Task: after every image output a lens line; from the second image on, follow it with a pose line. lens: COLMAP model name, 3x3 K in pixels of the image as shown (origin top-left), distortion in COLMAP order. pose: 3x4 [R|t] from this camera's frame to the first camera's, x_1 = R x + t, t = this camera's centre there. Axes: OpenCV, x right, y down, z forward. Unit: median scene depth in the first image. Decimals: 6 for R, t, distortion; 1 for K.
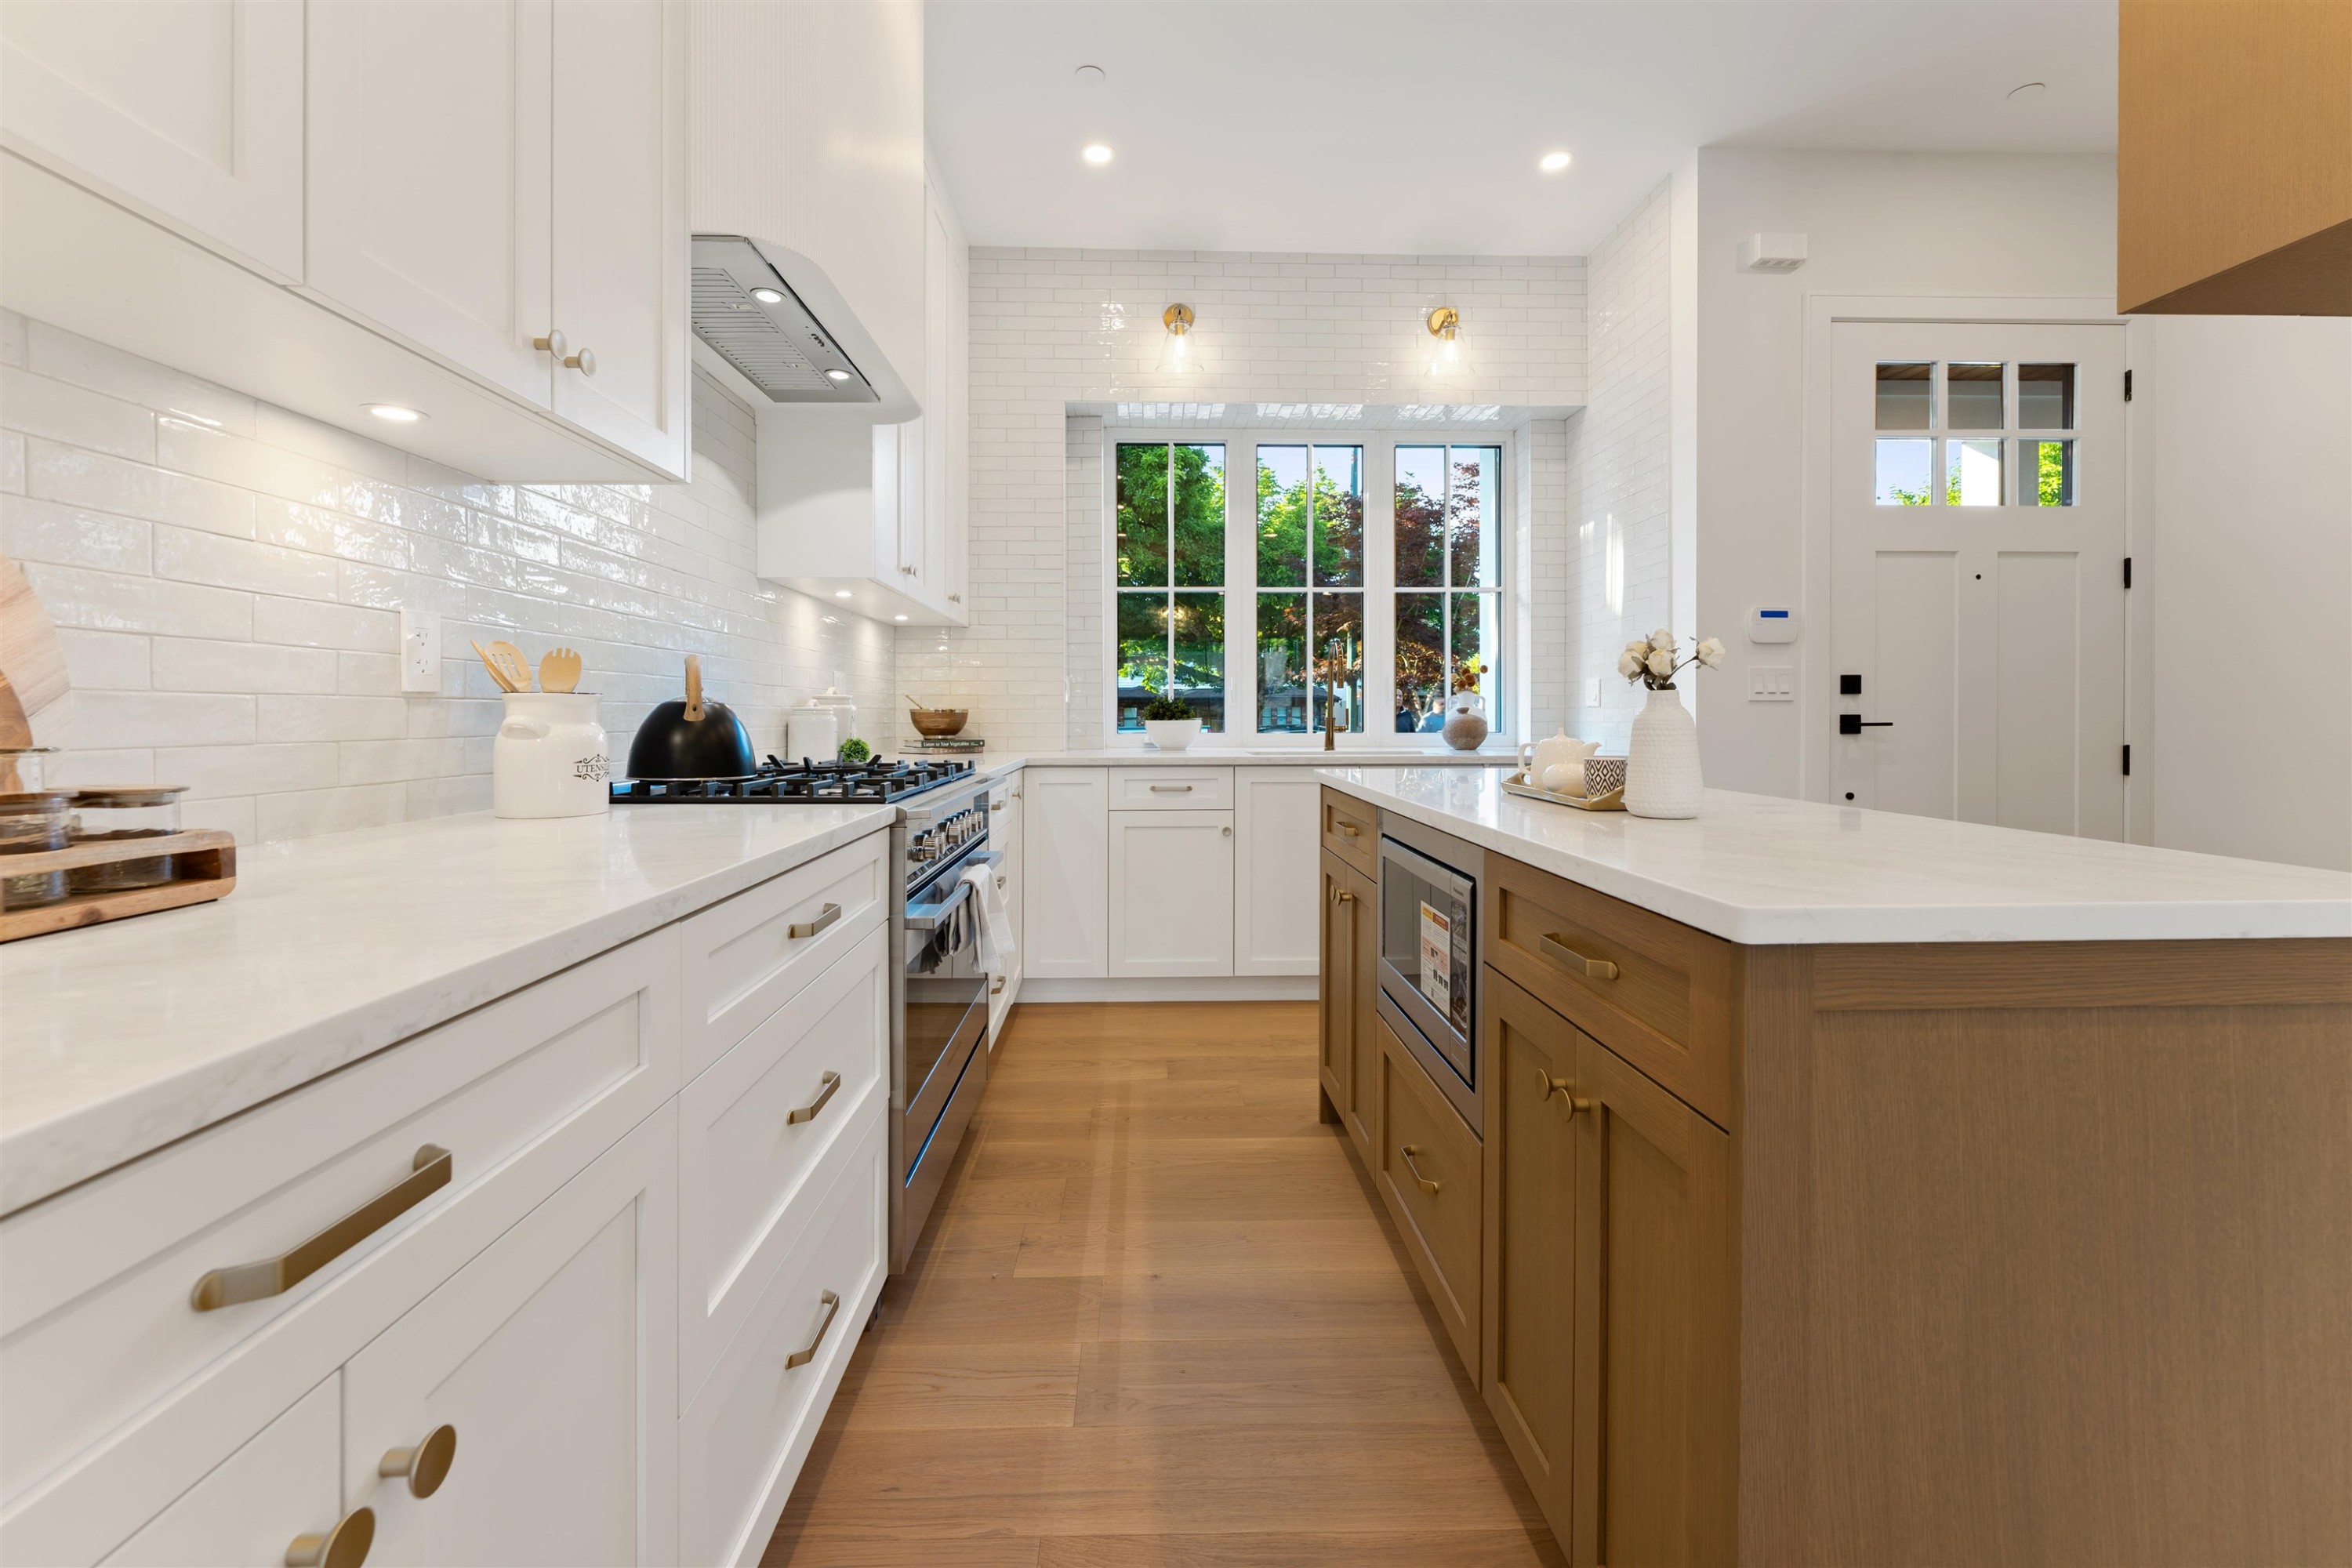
lens RADIAL K [[977.1, 0, 1173.5], [0, 977.1, 718.9], [0, 0, 1]] dist [-0.002128, -0.000306]
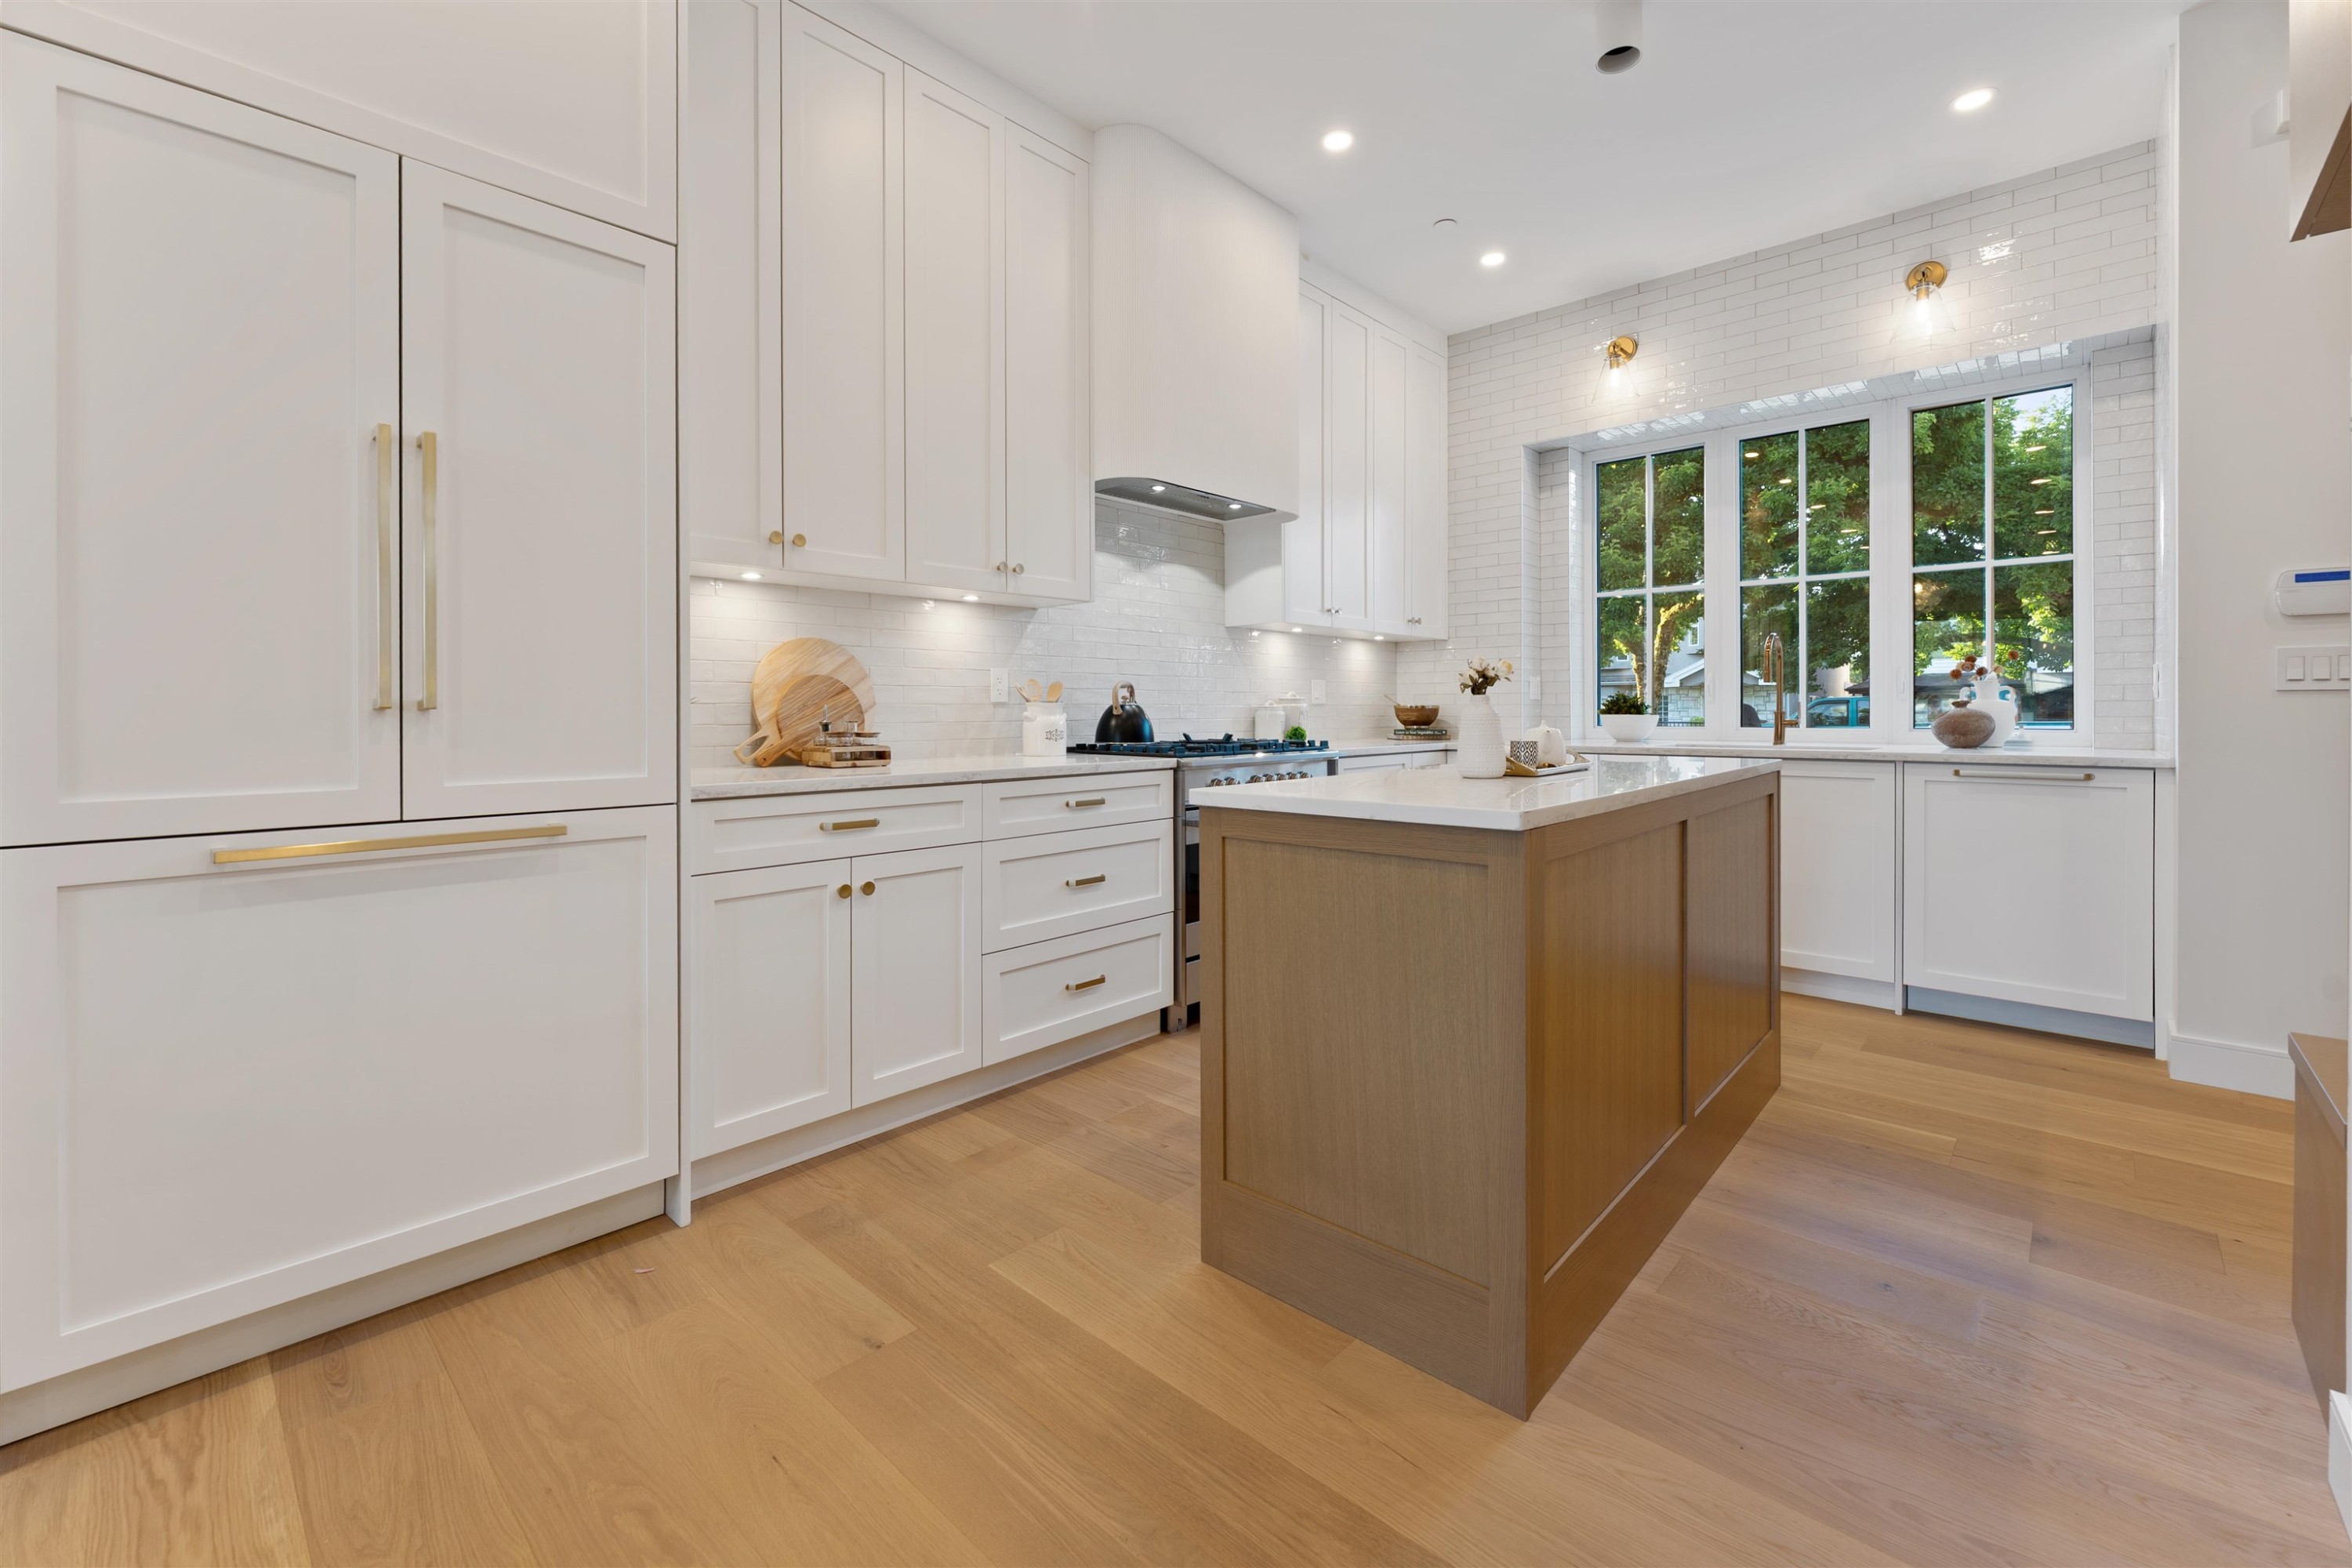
lens RADIAL K [[982.1, 0, 1166.6], [0, 982.1, 712.8], [0, 0, 1]] dist [-0.001093, -0.000178]
pose [[0.709739, 0.000462, -0.704465, 0.447403], [-0.000154, 1.000000, 0.000500, -0.000854], [0.704465, -0.000247, 0.709739, -0.158828]]
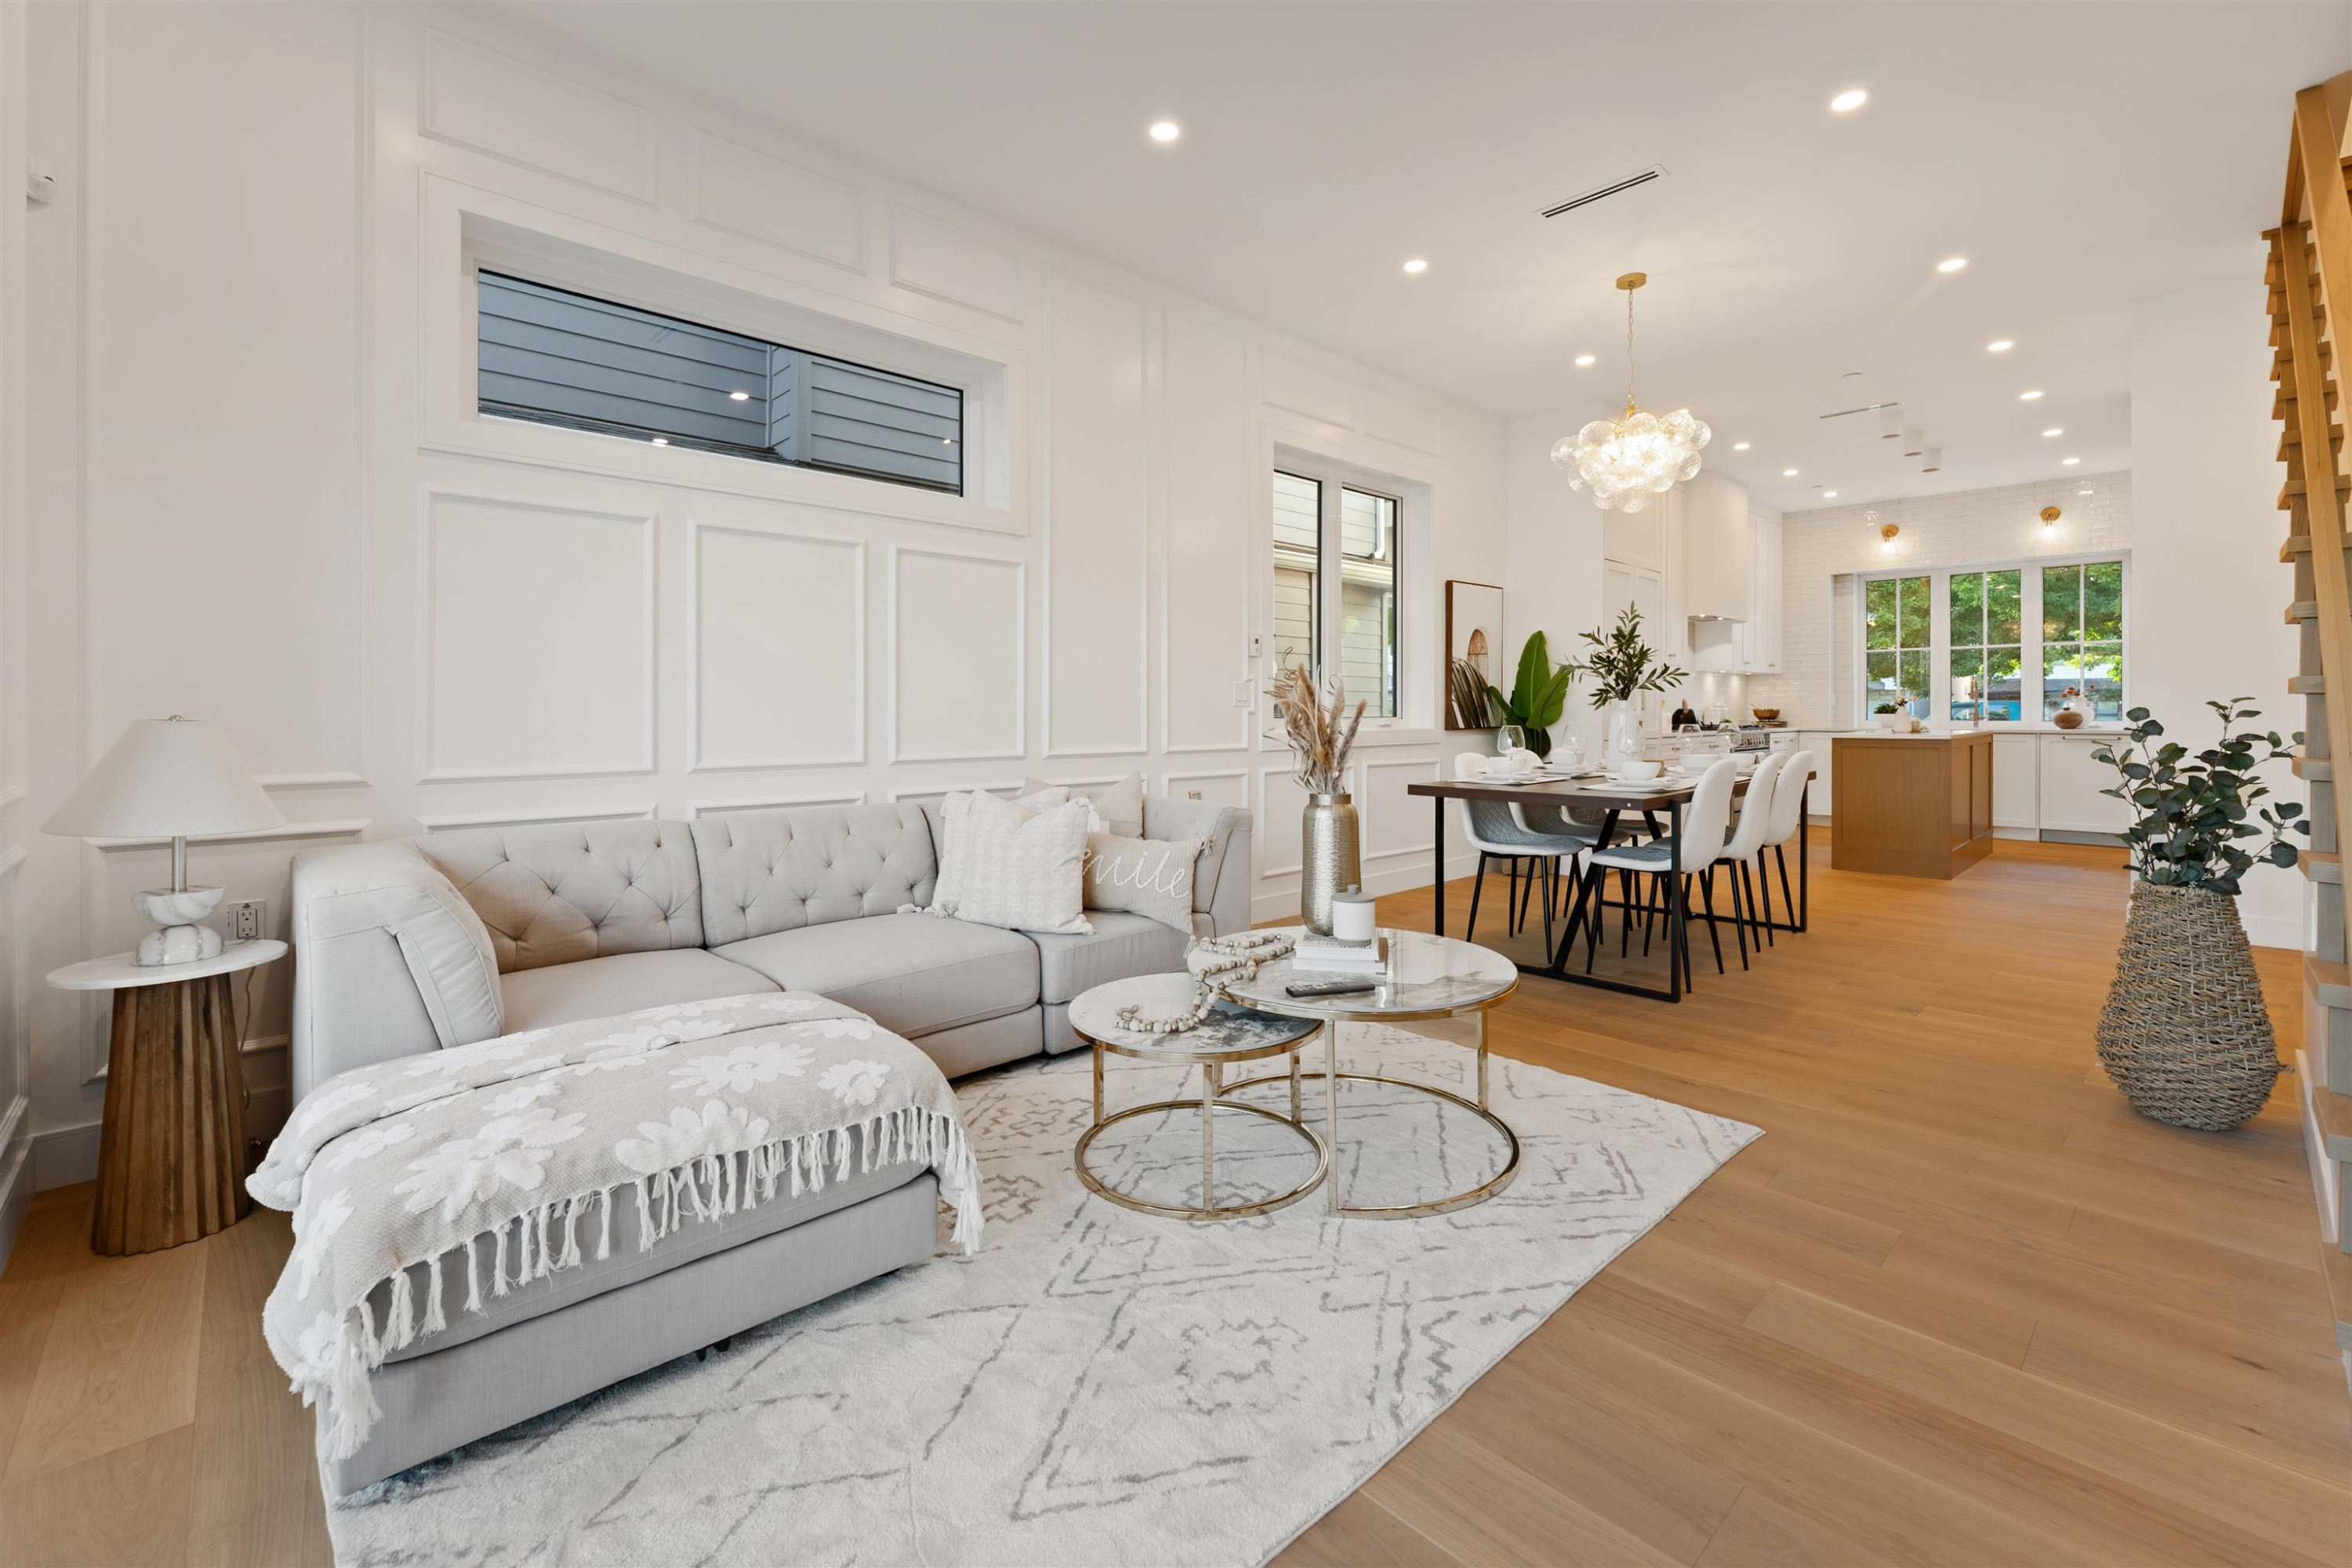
lens RADIAL K [[998.1, 0, 1165.6], [0, 998.1, 714.0], [0, 0, 1]] dist [-0.000928, -0.000475]
pose [[0.662011, 0.000817, -0.749493, 0.648302], [-0.002137, 0.999997, -0.000797, 0.008003], [0.749491, 0.002129, 0.662011, -1.816318]]
